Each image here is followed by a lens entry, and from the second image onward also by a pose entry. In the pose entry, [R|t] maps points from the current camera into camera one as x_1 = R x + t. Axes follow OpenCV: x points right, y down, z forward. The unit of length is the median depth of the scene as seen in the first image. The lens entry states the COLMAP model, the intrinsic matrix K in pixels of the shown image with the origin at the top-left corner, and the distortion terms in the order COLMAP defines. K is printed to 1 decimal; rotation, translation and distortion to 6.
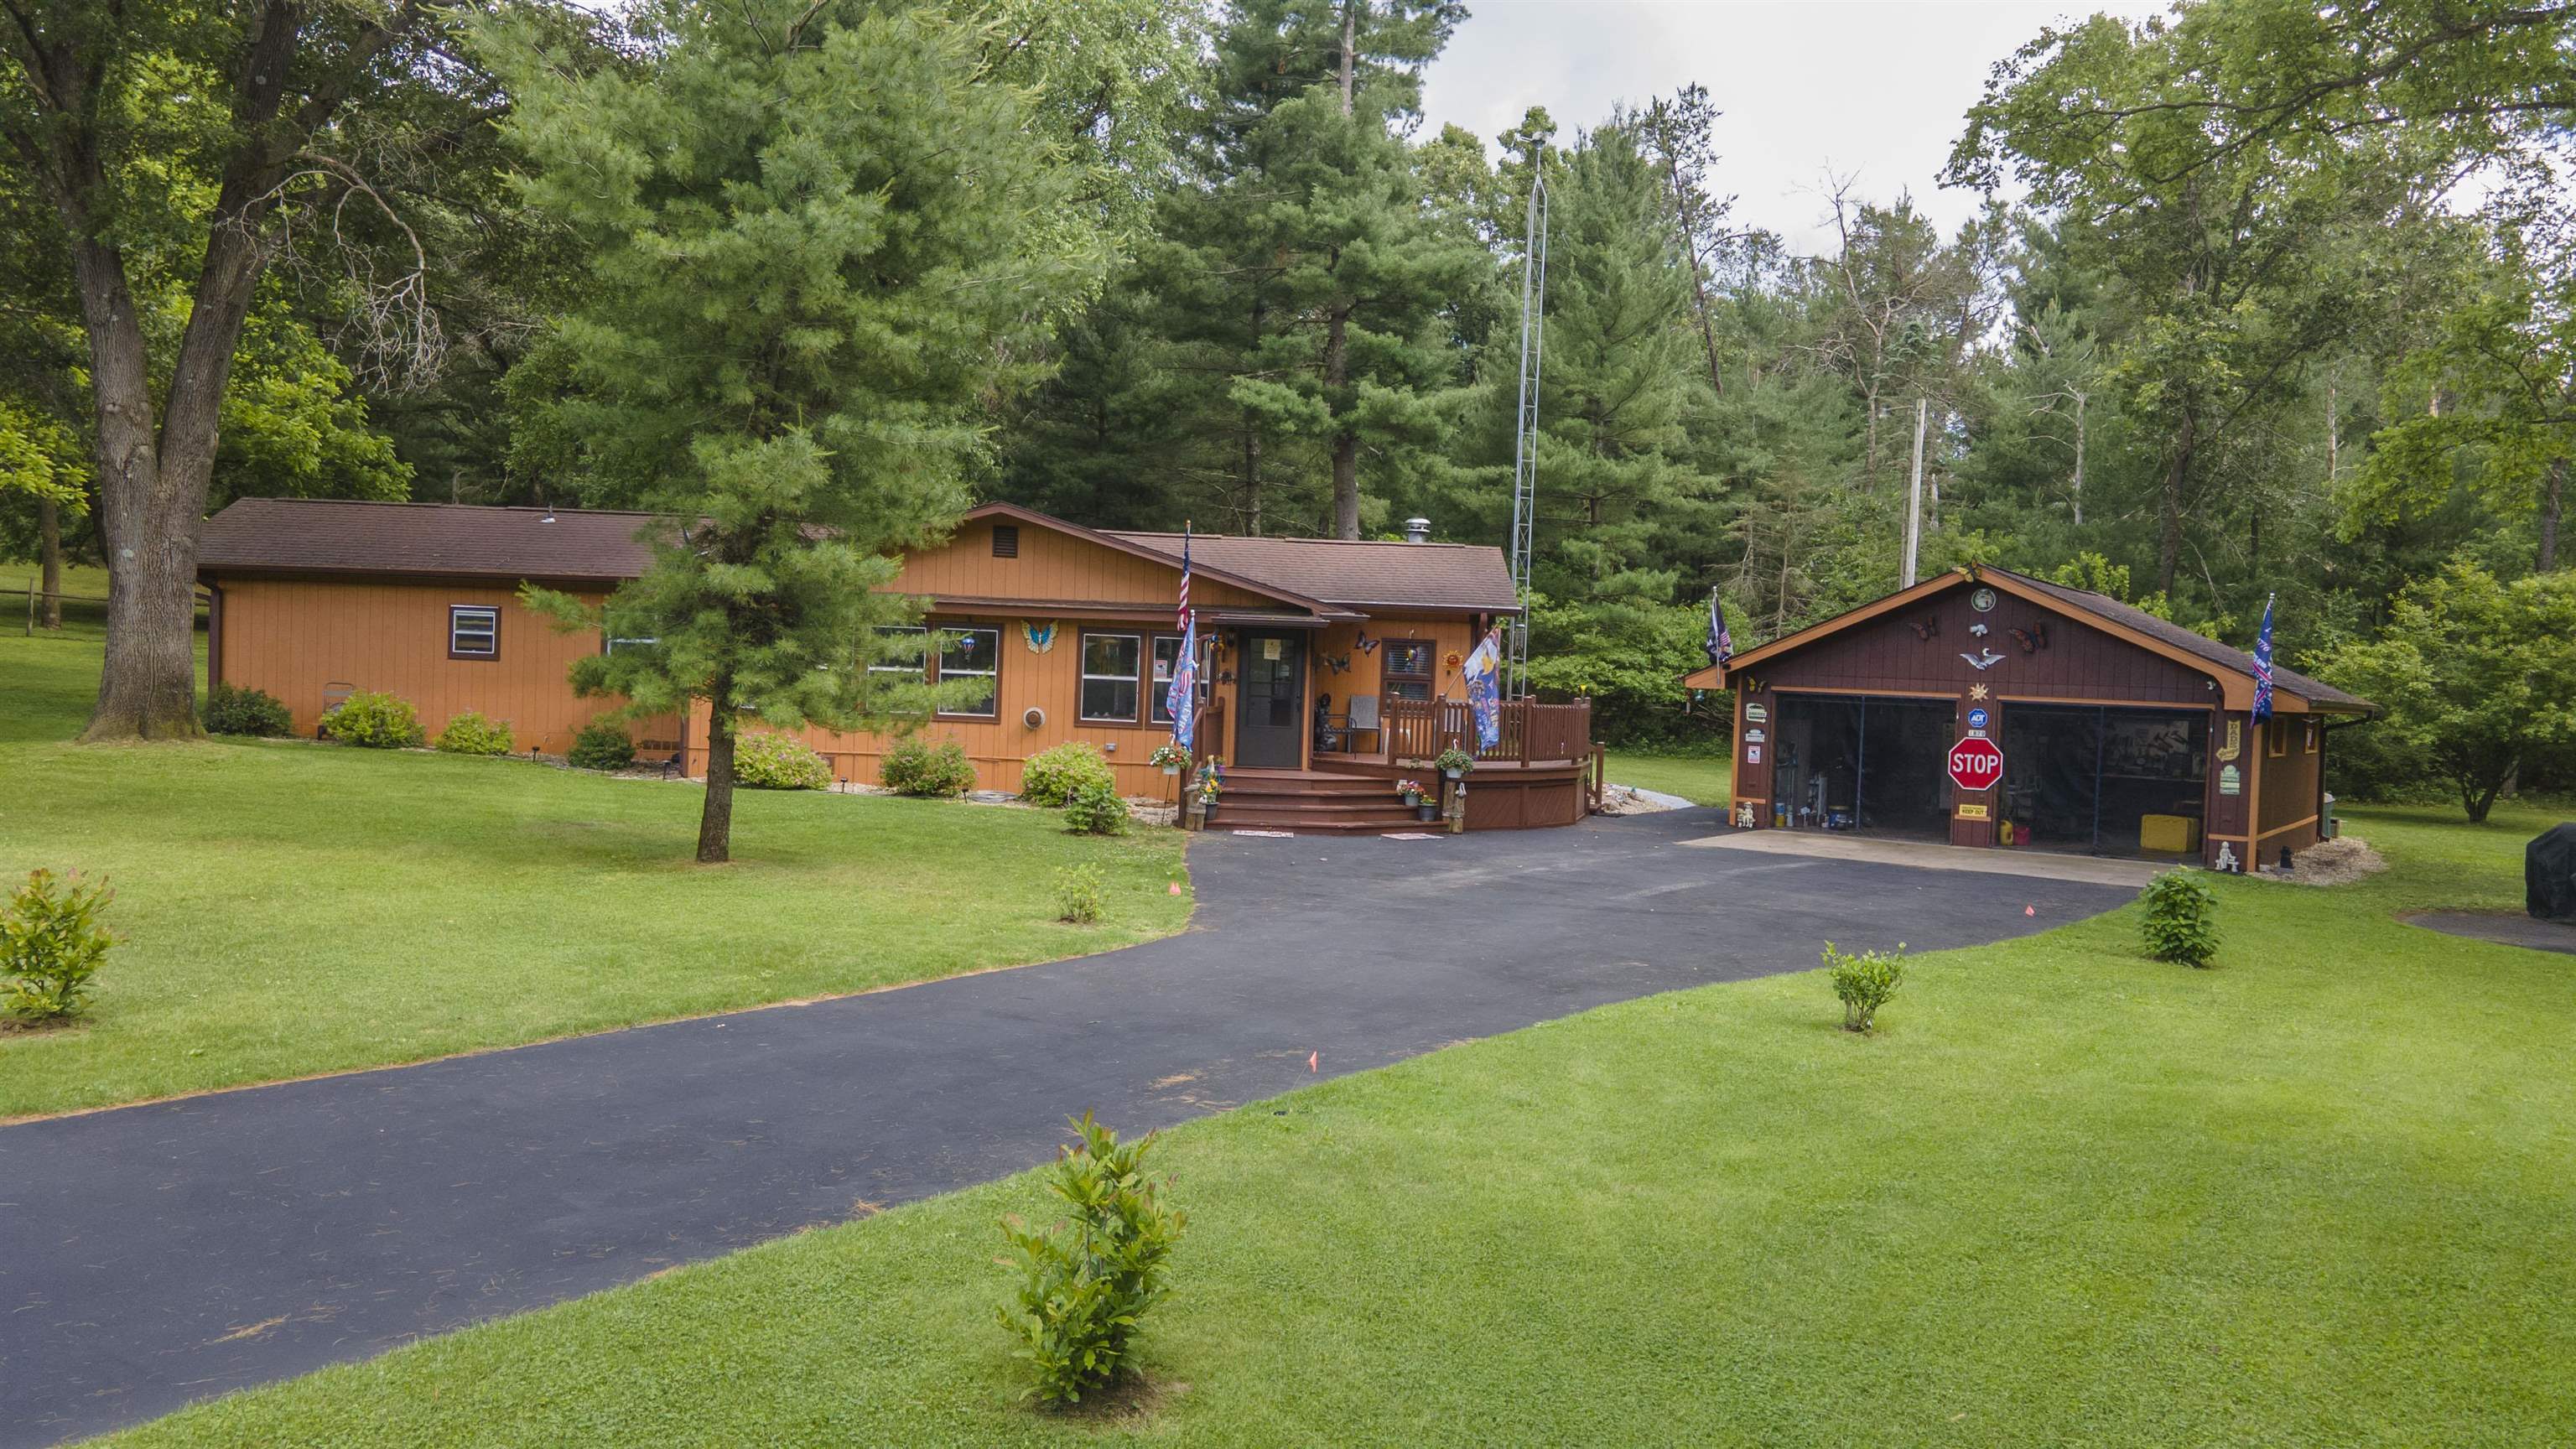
lens RADIAL K [[1898.8, 0, 1284.5], [0, 1898.8, 709.8], [0, 0, 1]] dist [0.010924, 0.053869]
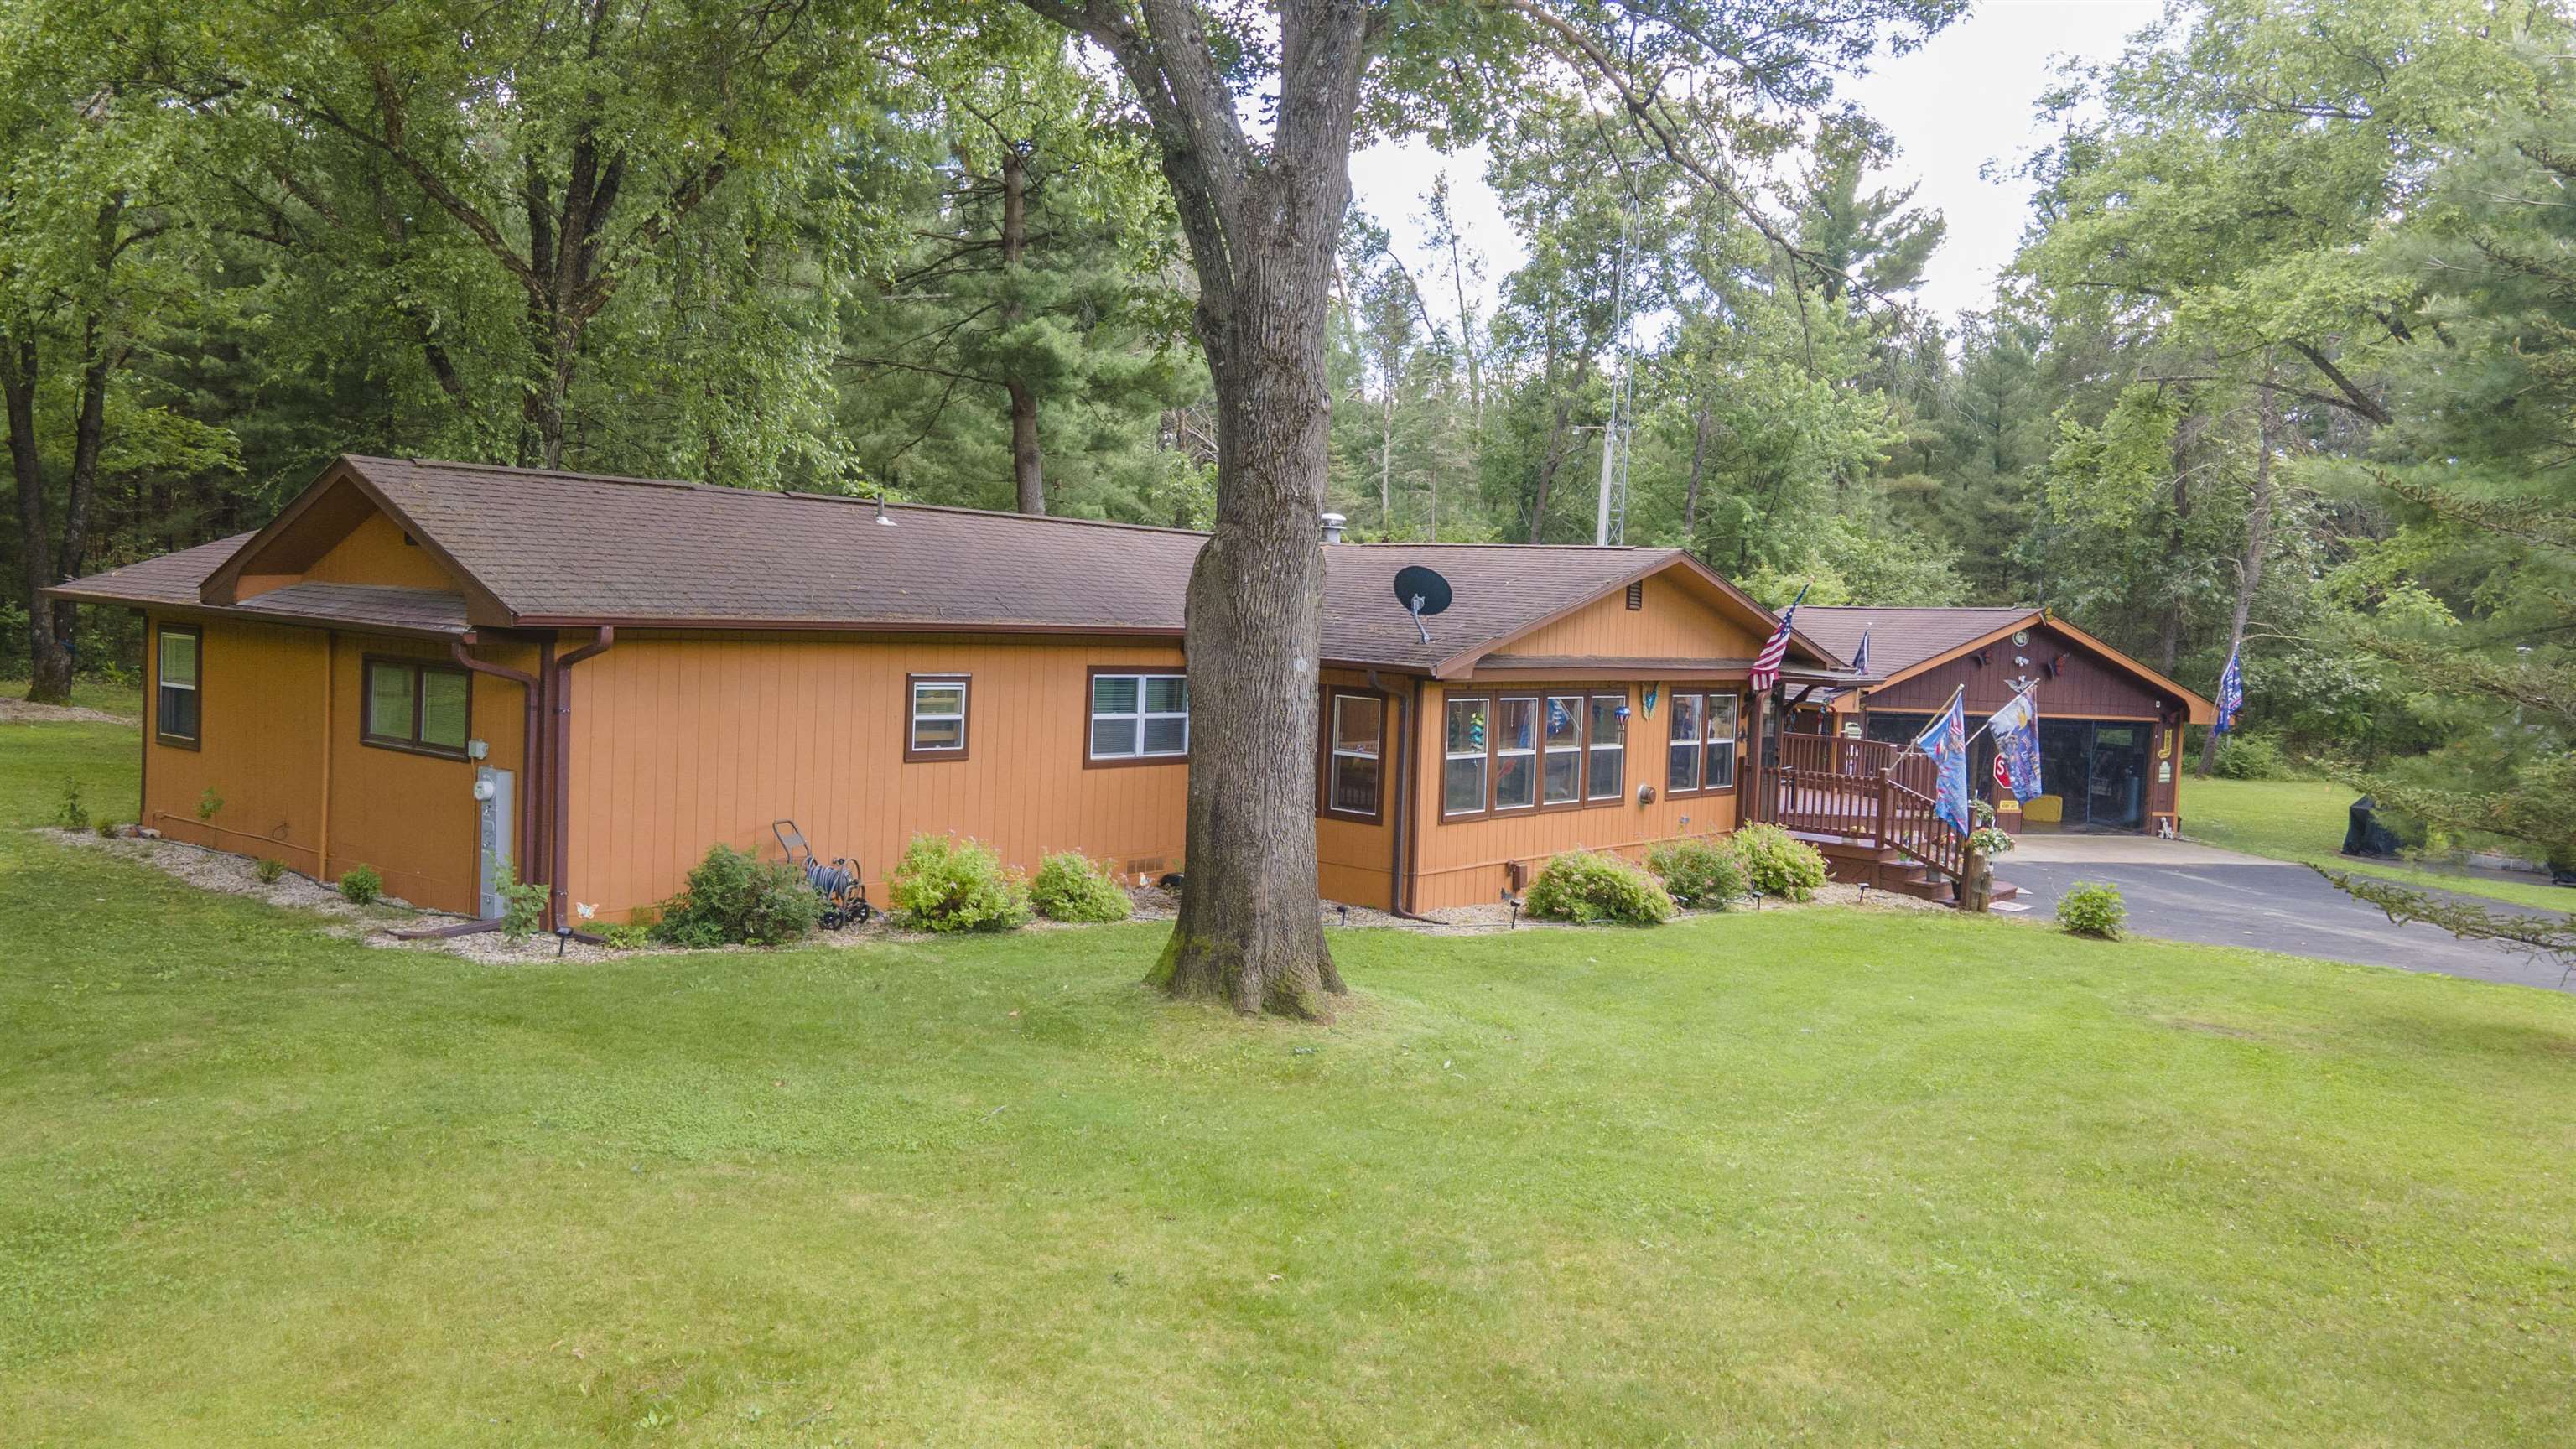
lens RADIAL K [[1905.7, 0, 1248.4], [0, 1905.7, 721.9], [0, 0, 1]] dist [0.009481, 0.134545]
pose [[0.649381, -0.054965, 0.758474, -0.880438], [-0.001702, 0.997277, 0.073727, -0.090095], [-0.760461, -0.049168, 0.647519, 0.547347]]
